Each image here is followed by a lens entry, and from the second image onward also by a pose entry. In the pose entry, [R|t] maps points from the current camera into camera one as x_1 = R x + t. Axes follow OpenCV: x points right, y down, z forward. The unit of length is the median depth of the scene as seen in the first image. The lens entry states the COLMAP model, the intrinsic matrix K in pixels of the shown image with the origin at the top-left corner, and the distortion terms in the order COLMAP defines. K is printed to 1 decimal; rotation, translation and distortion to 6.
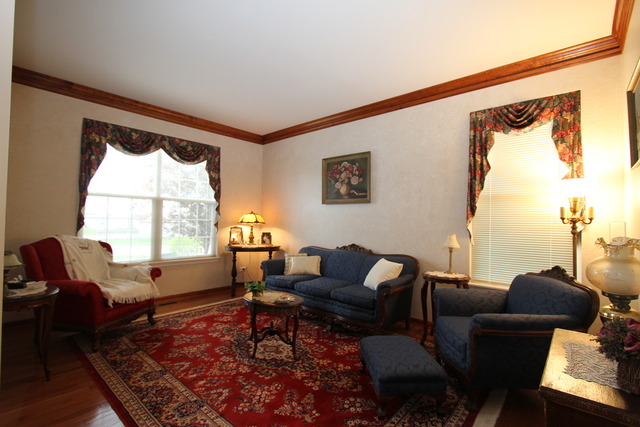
lens RADIAL K [[299.6, 0, 321.2], [0, 299.6, 217.4], [0, 0, 1]] dist [-0.002996, -0.000334]
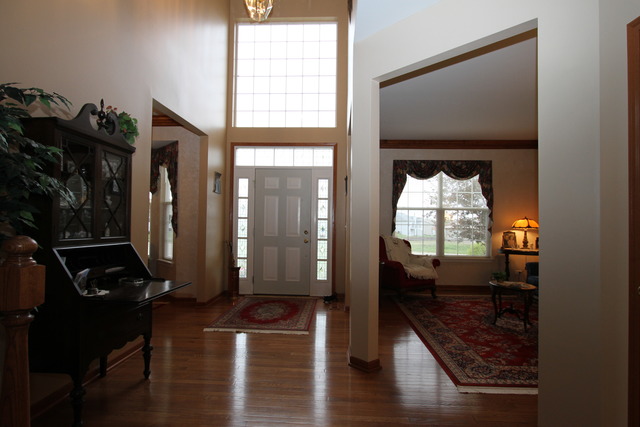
lens RADIAL K [[354.8, 0, 320.0], [0, 354.8, 213.5], [0, 0, 1]] dist [-0.001701, -0.000091]
pose [[0.631394, -0.033370, -0.774744, 0.323821], [0.013190, 0.999391, -0.032296, -0.001032], [0.775350, 0.010173, 0.631450, -0.388743]]
